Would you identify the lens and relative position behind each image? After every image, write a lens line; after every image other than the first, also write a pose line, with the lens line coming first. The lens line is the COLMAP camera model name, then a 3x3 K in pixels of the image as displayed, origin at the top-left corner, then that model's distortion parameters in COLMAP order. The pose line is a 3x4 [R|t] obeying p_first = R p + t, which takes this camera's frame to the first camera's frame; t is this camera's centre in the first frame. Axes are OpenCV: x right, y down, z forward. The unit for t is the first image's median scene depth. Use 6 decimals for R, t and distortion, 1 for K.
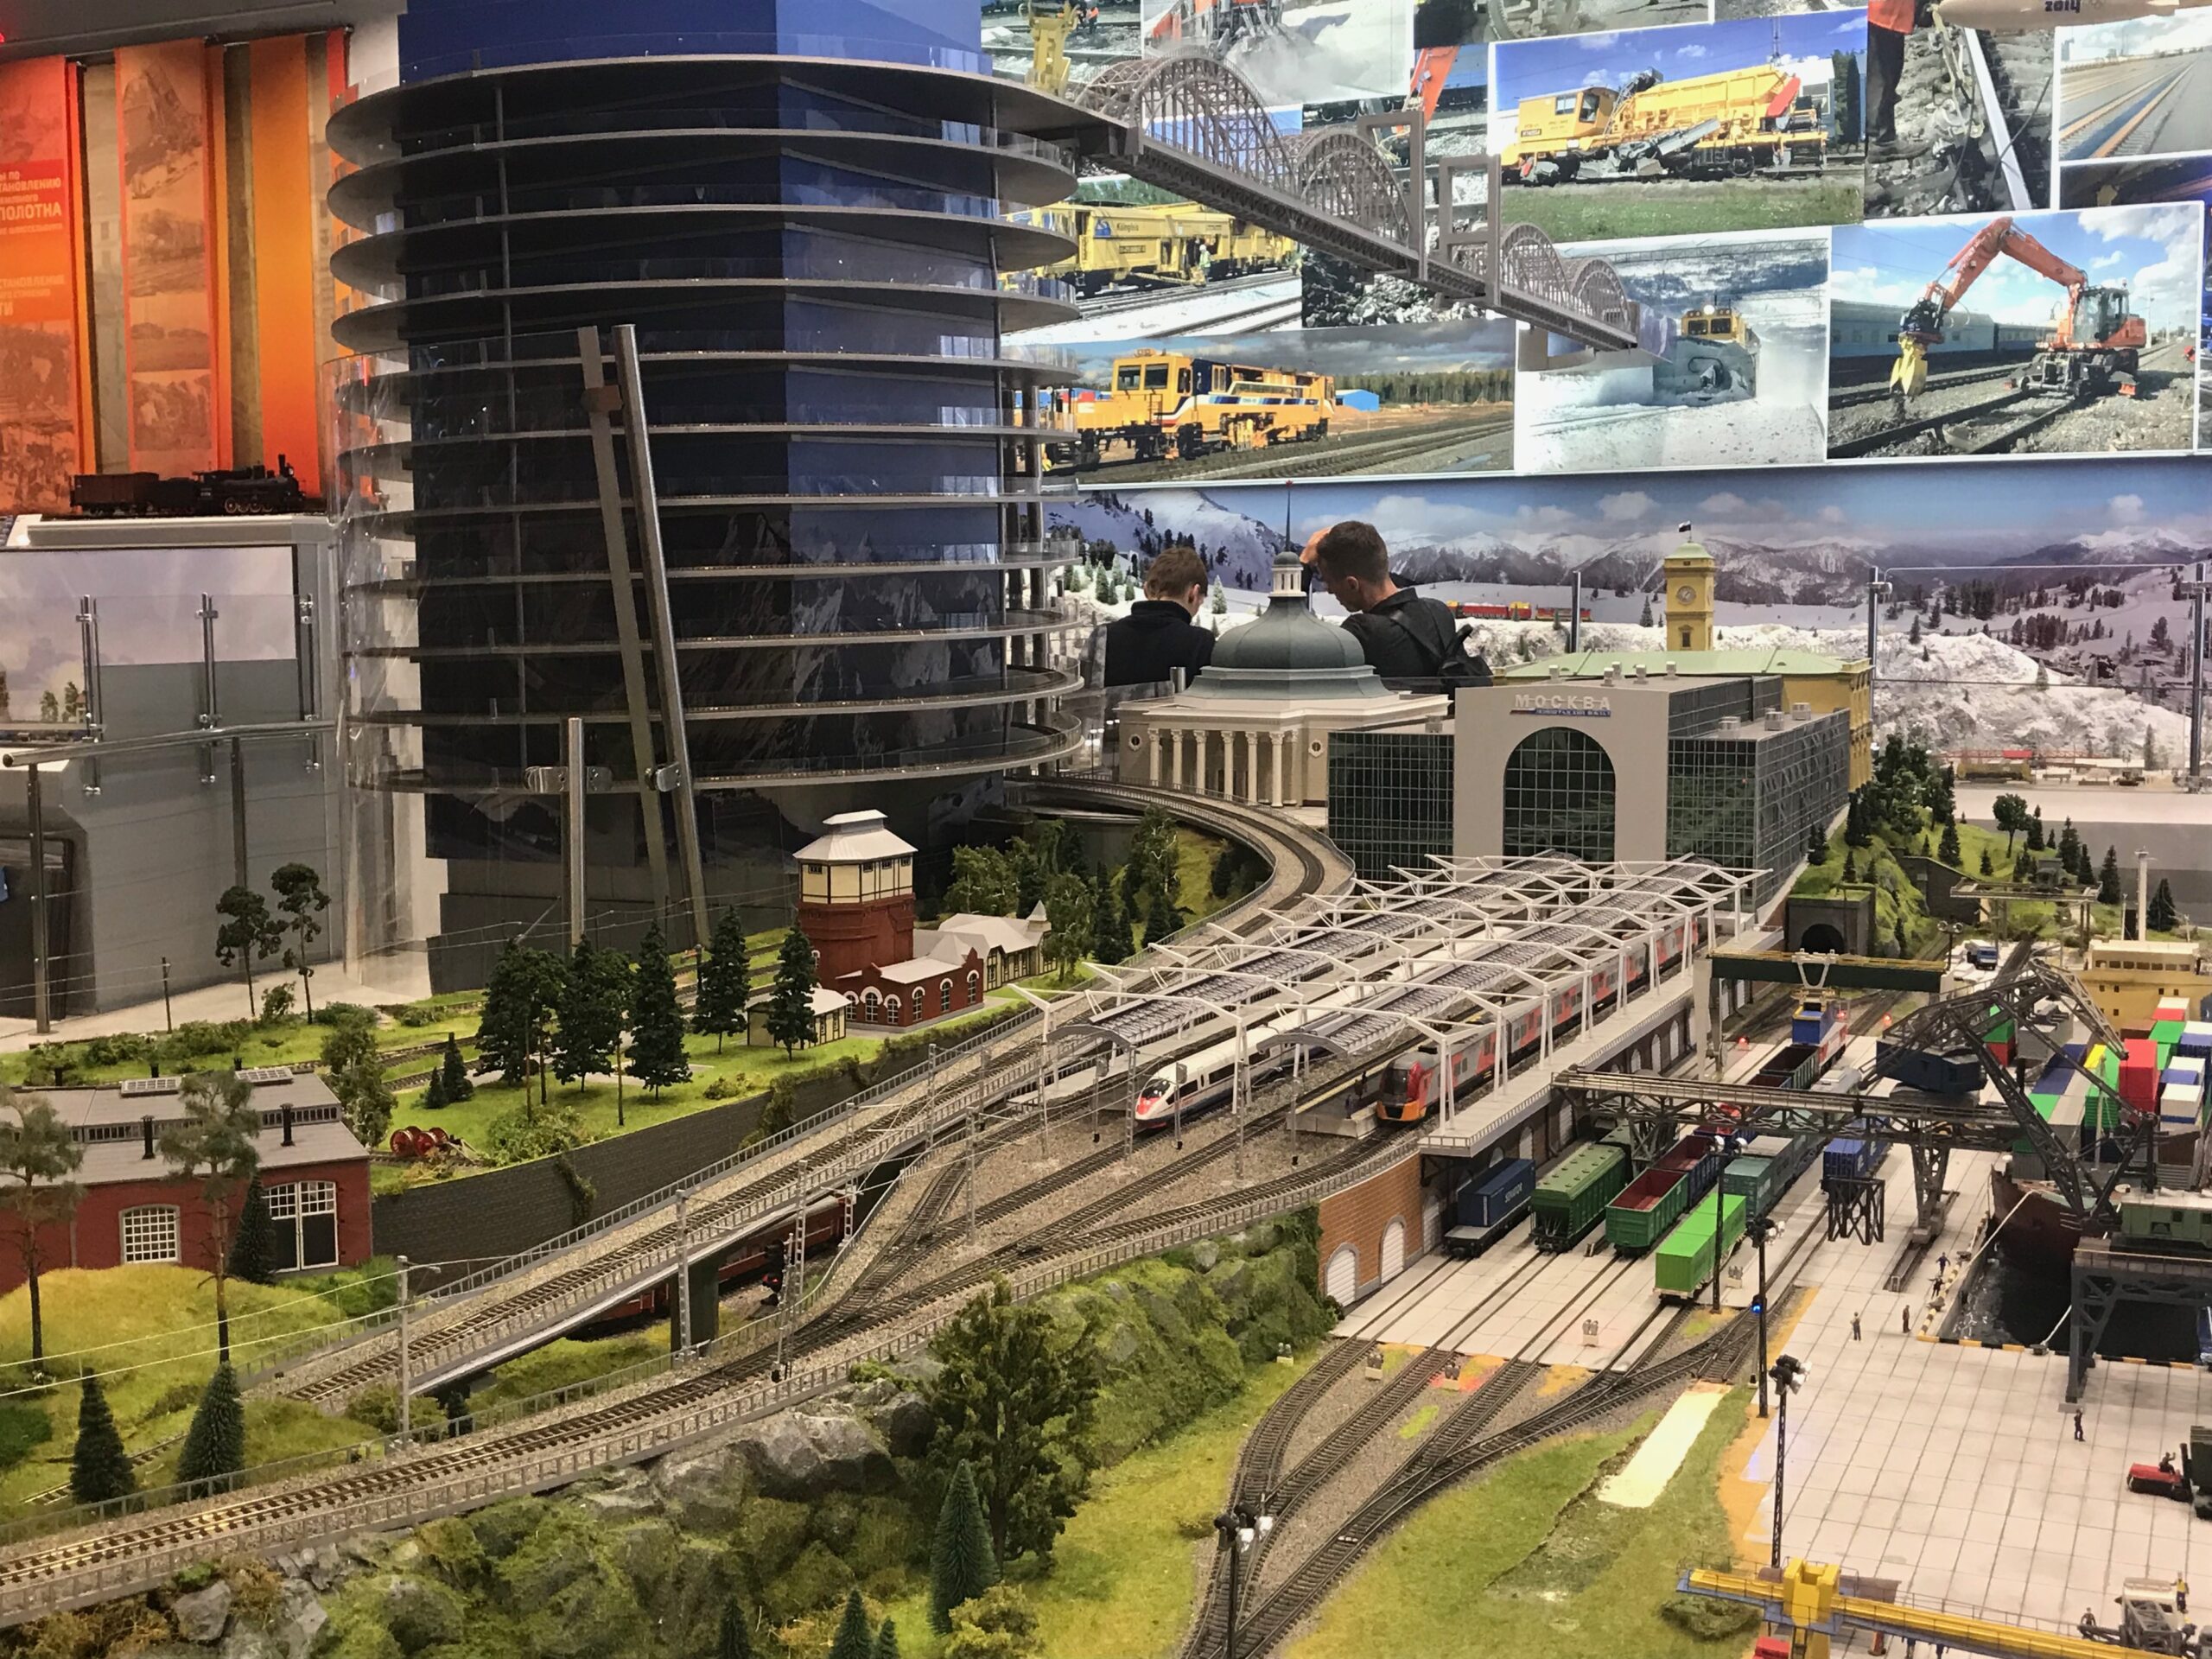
lens RADIAL K [[2541.8, 0, 1106.0], [0, 2541.8, 829.5], [0, 0, 1]] dist [0.050501, -0.182243]
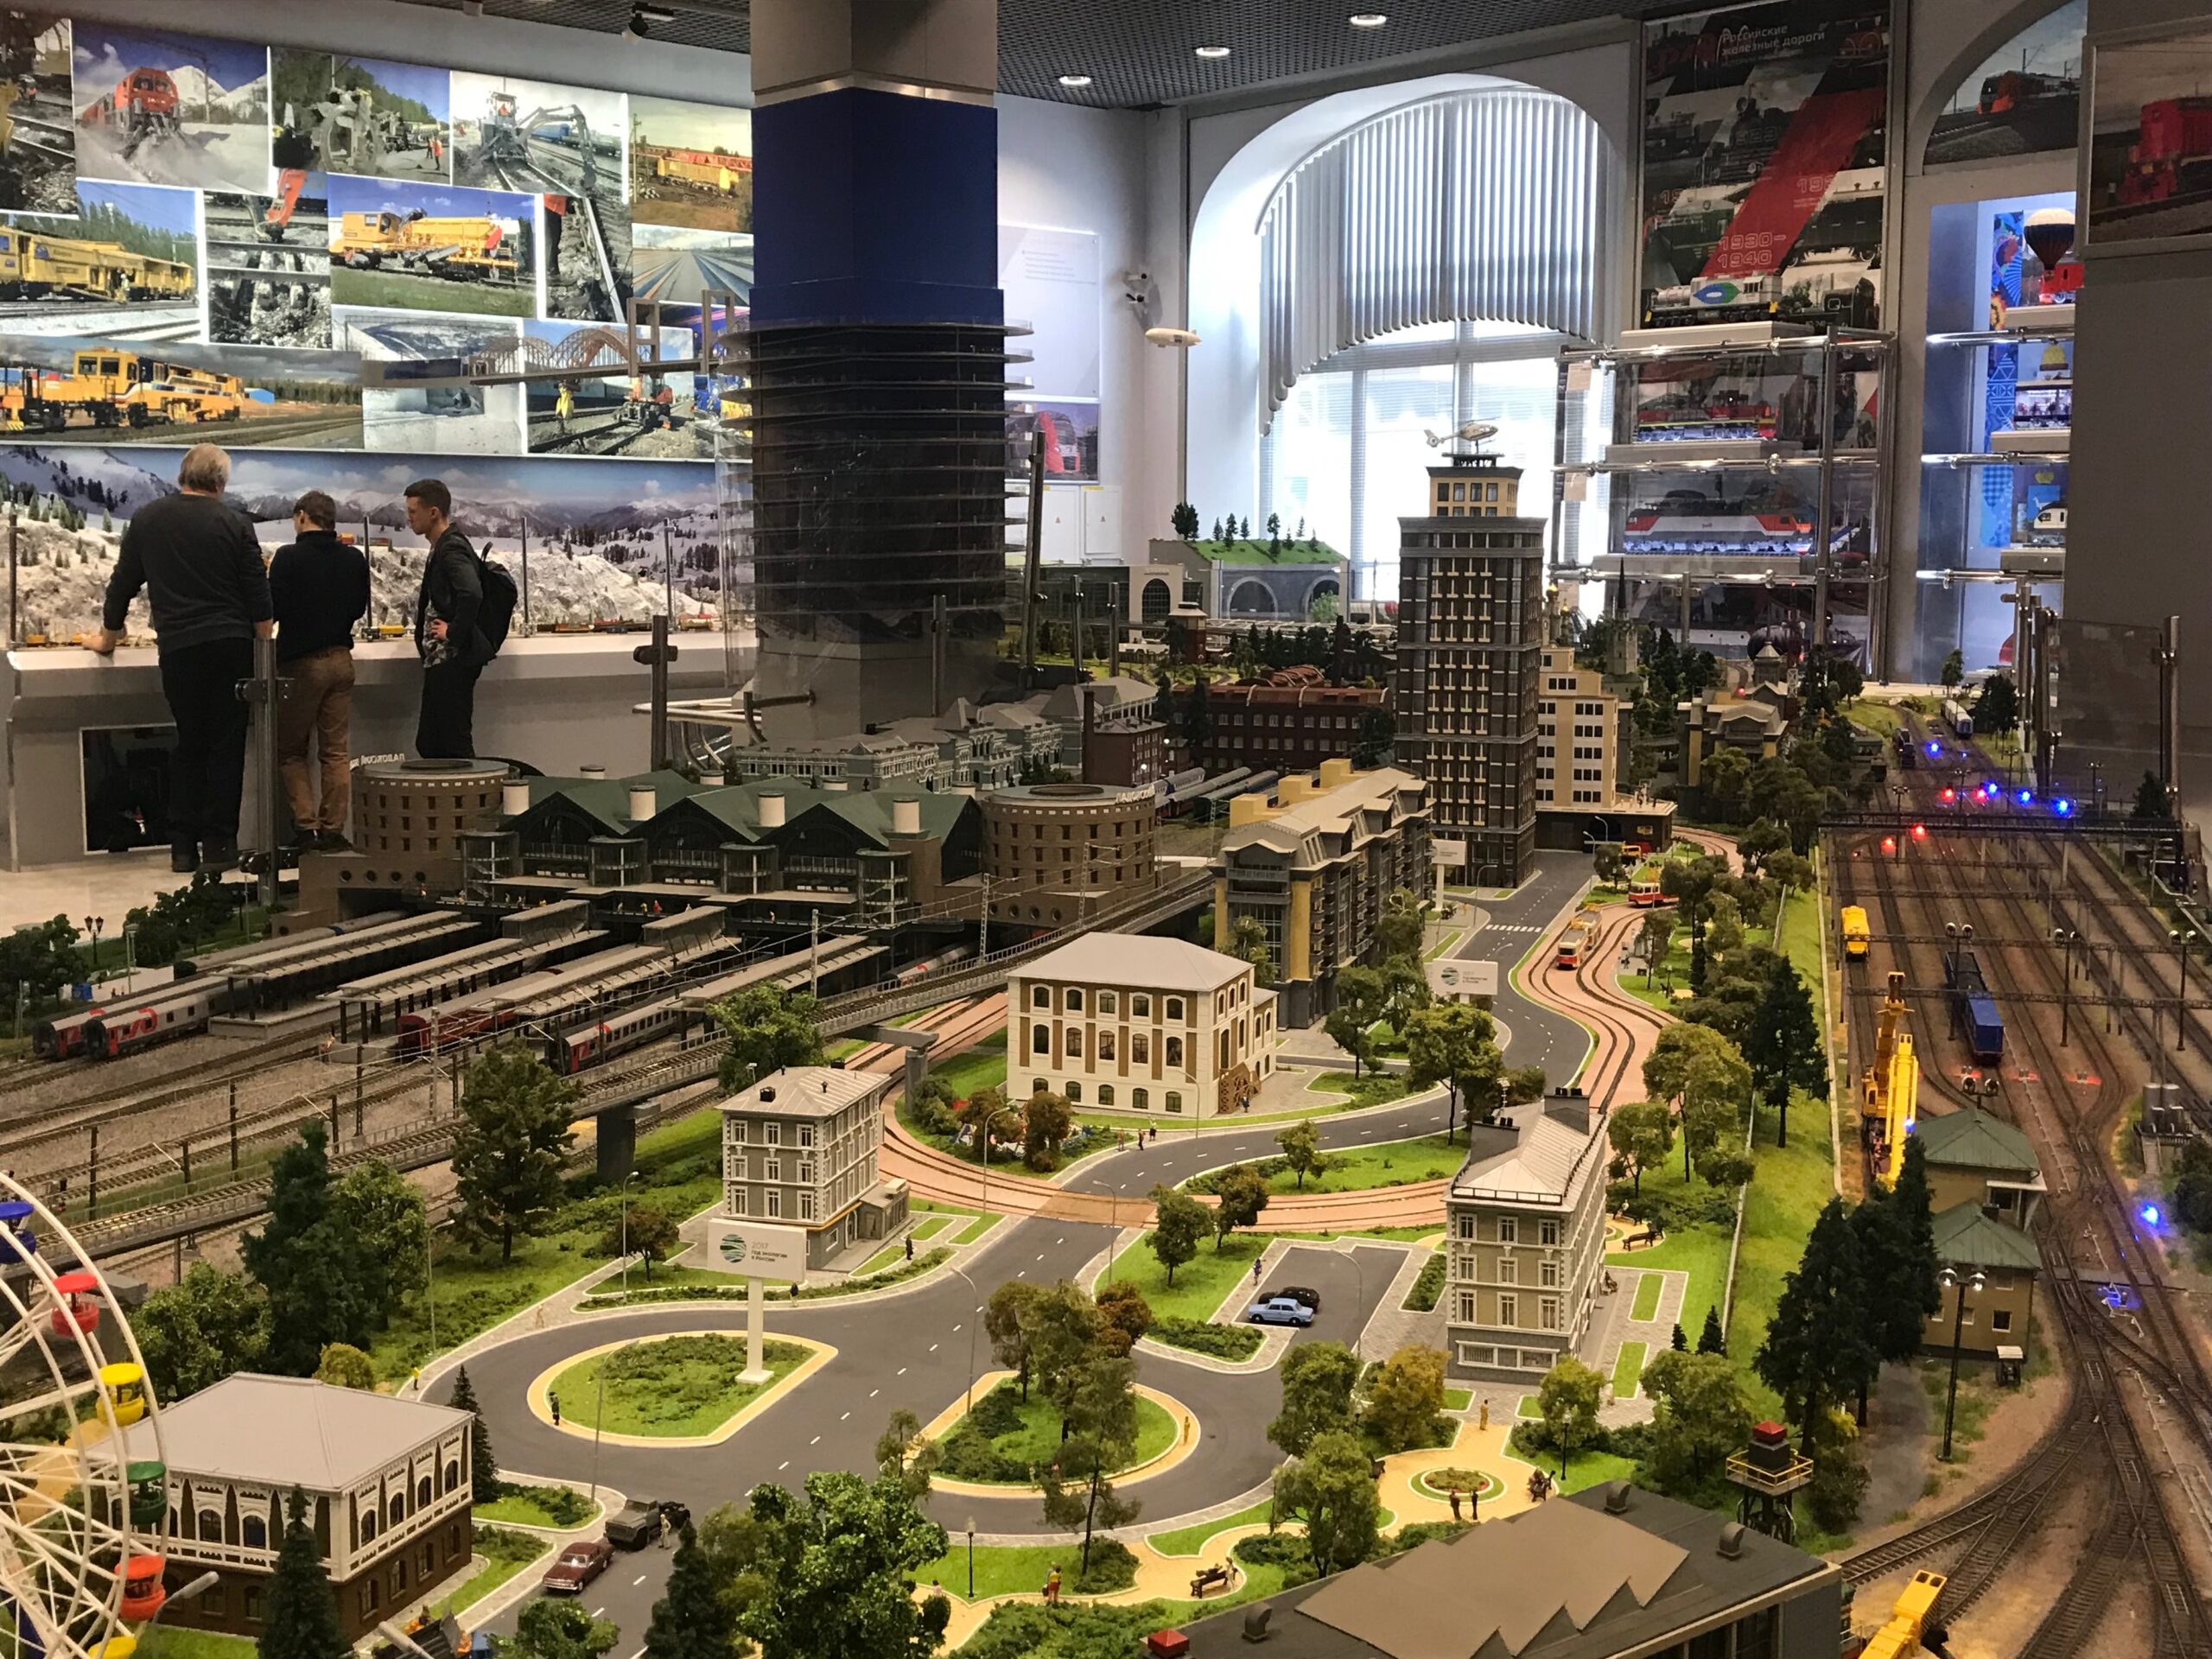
lens RADIAL K [[2541.8, 0, 1106.0], [0, 2541.8, 829.5], [0, 0, 1]] dist [0.050501, -0.182243]
pose [[0.410844, -0.091527, 0.907100, -1.106125], [0.076552, 0.994898, 0.065714, 0.024275], [-0.908486, 0.042442, 0.415755, -0.061618]]
